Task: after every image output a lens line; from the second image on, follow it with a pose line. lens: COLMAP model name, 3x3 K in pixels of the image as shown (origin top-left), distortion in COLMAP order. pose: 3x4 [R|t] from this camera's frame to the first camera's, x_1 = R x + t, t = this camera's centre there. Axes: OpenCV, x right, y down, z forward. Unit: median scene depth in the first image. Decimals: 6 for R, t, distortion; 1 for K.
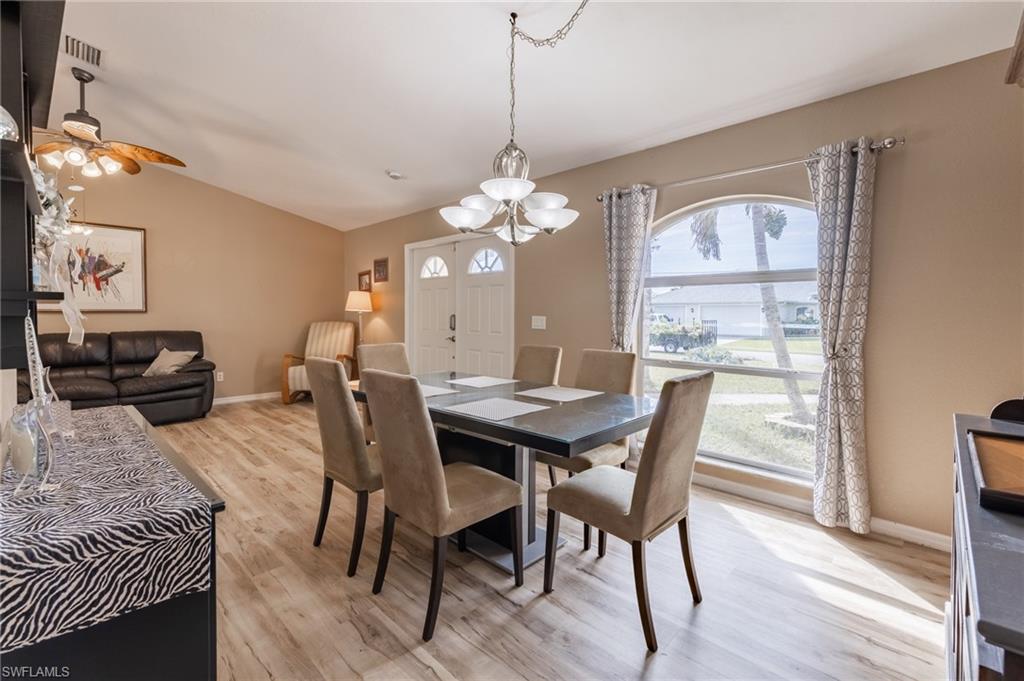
lens RADIAL K [[440.9, 0, 510.2], [0, 440.9, 318.6], [0, 0, 1]] dist [-0.002669, -0.001331]
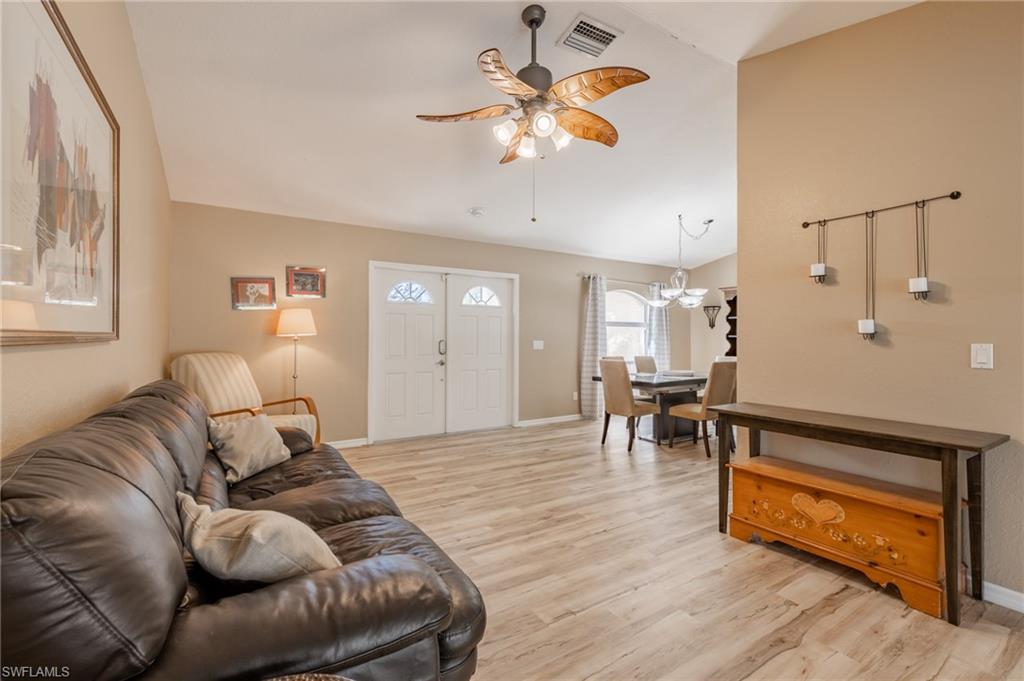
lens RADIAL K [[440.9, 0, 515.0], [0, 440.9, 330.5], [0, 0, 1]] dist [-0.002669, -0.001331]
pose [[0.240511, 0.014174, 0.970543, -1.179609], [0.012307, 0.999768, -0.017651, -0.012035], [-0.970569, 0.016190, 0.240280, 0.601024]]
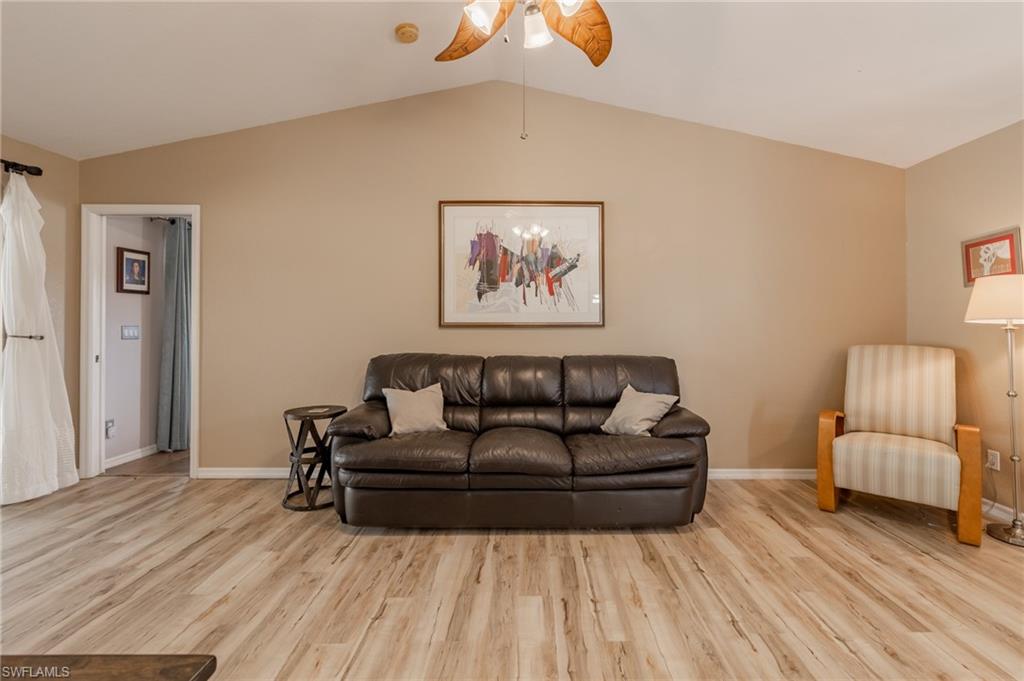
lens RADIAL K [[440.9, 0, 539.0], [0, 440.9, 322.2], [0, 0, 1]] dist [-0.002669, -0.001331]
pose [[0.702182, -0.005806, -0.711974, -0.444385], [-0.009934, 0.999790, -0.017951, -0.008367], [0.711929, 0.019677, 0.701976, 0.486966]]
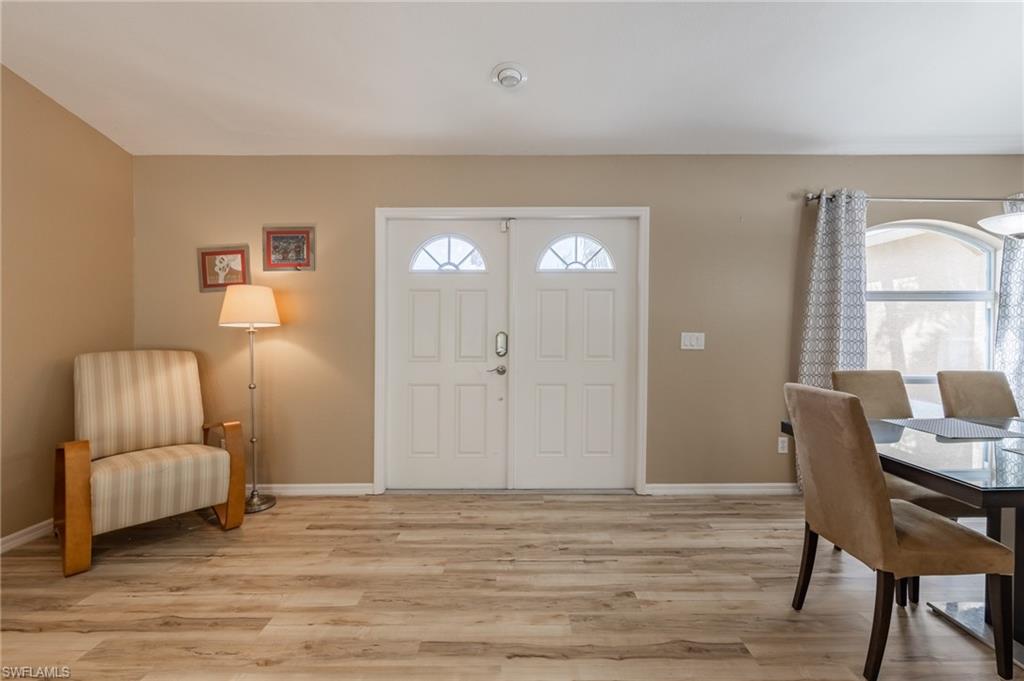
lens RADIAL K [[440.9, 0, 525.3], [0, 440.9, 336.4], [0, 0, 1]] dist [-0.002669, -0.001331]
pose [[0.717633, -0.014752, 0.696265, -0.575158], [0.013633, 0.999882, 0.007133, -0.007122], [-0.696288, 0.004373, 0.717749, 0.545428]]
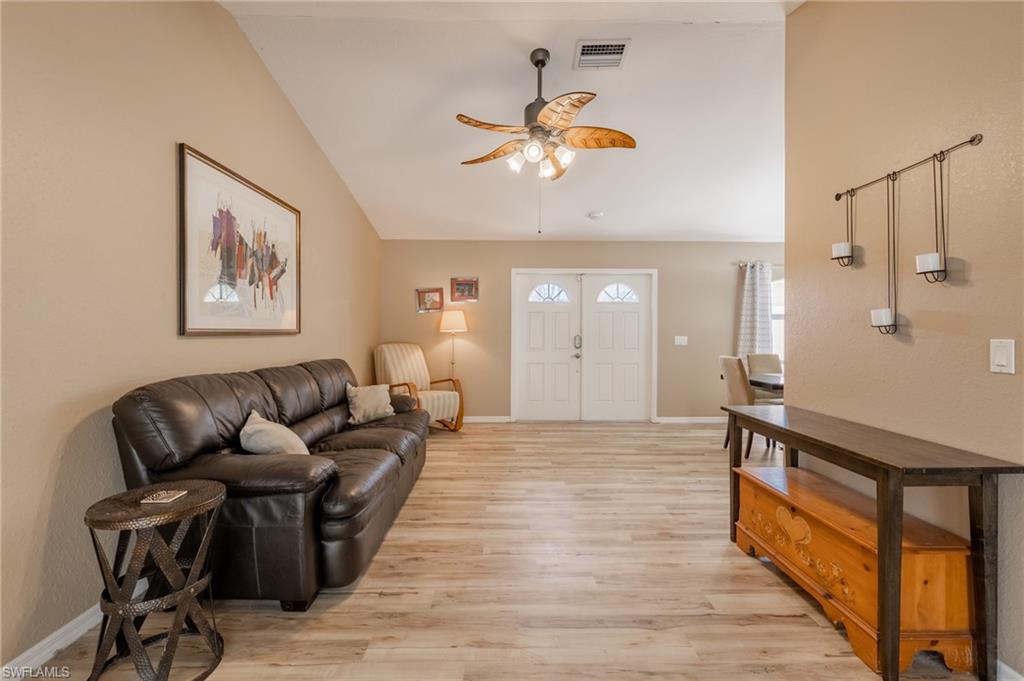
lens RADIAL K [[440.9, 0, 513.2], [0, 440.9, 327.2], [0, 0, 1]] dist [-0.002669, -0.001331]
pose [[0.712865, 0.008197, 0.701254, -1.124961], [0.010173, 0.999706, -0.022028, -0.006502], [-0.701228, 0.022837, 0.712571, 0.299829]]
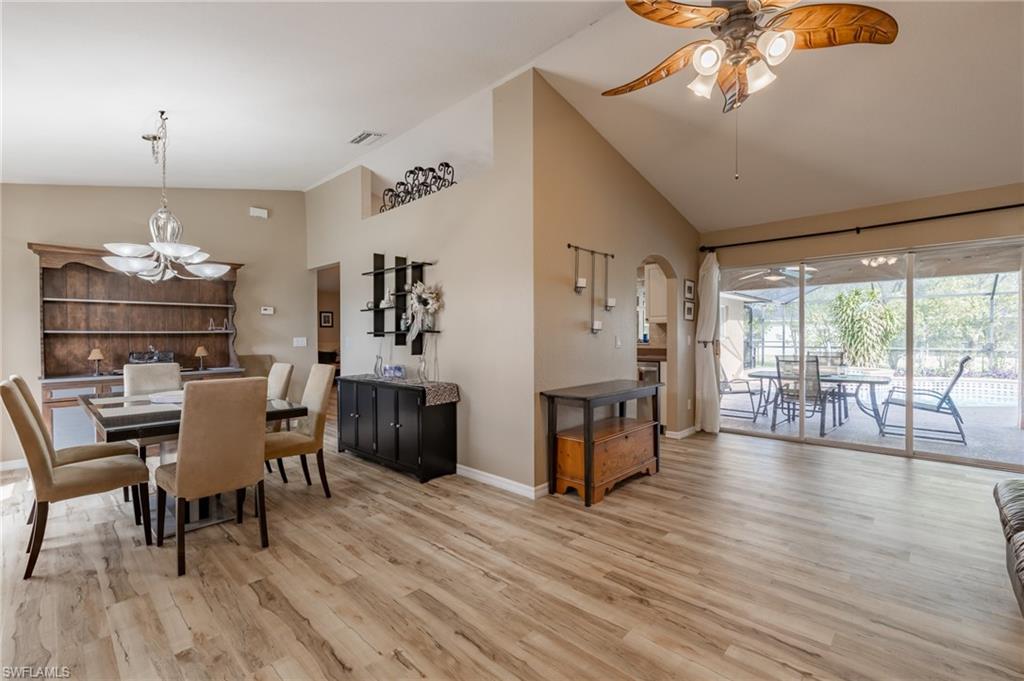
lens RADIAL K [[440.9, 0, 510.8], [0, 440.9, 332.7], [0, 0, 1]] dist [-0.002669, -0.001331]
pose [[-0.999989, 0.001365, -0.004555, -0.477554], [0.001346, 0.999991, 0.004093, -0.012452], [0.004561, 0.004087, -0.999981, 1.097583]]
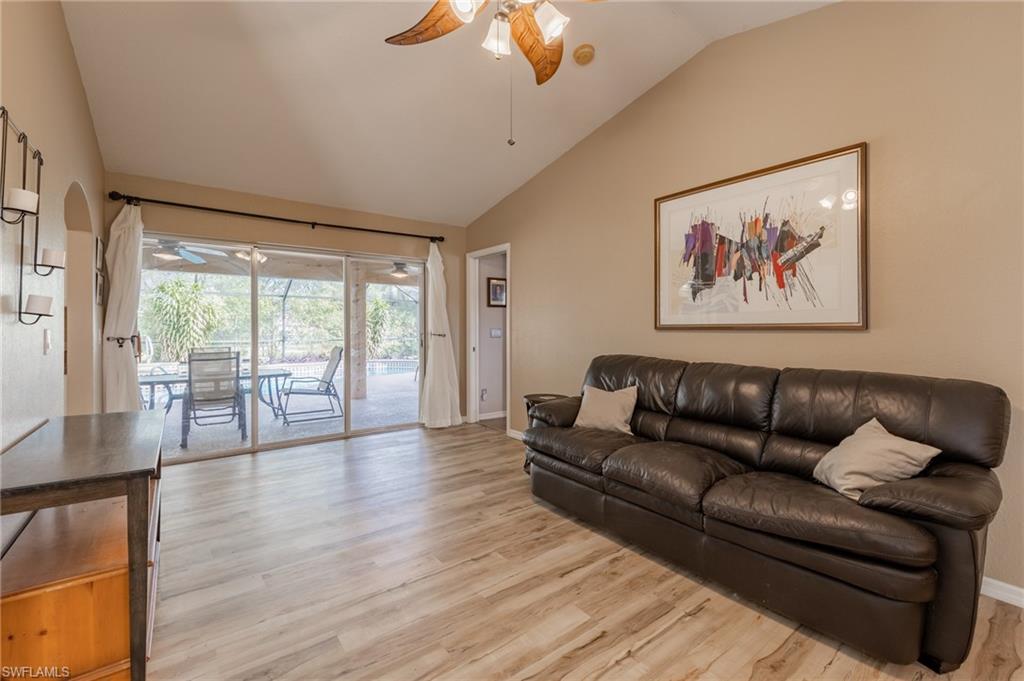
lens RADIAL K [[440.9, 0, 522.2], [0, 440.9, 328.2], [0, 0, 1]] dist [-0.002669, -0.001331]
pose [[-0.148410, -0.002006, -0.988924, -0.353567], [-0.013089, 0.999914, -0.000064, -0.010743], [0.988839, 0.012935, -0.148424, 0.761393]]
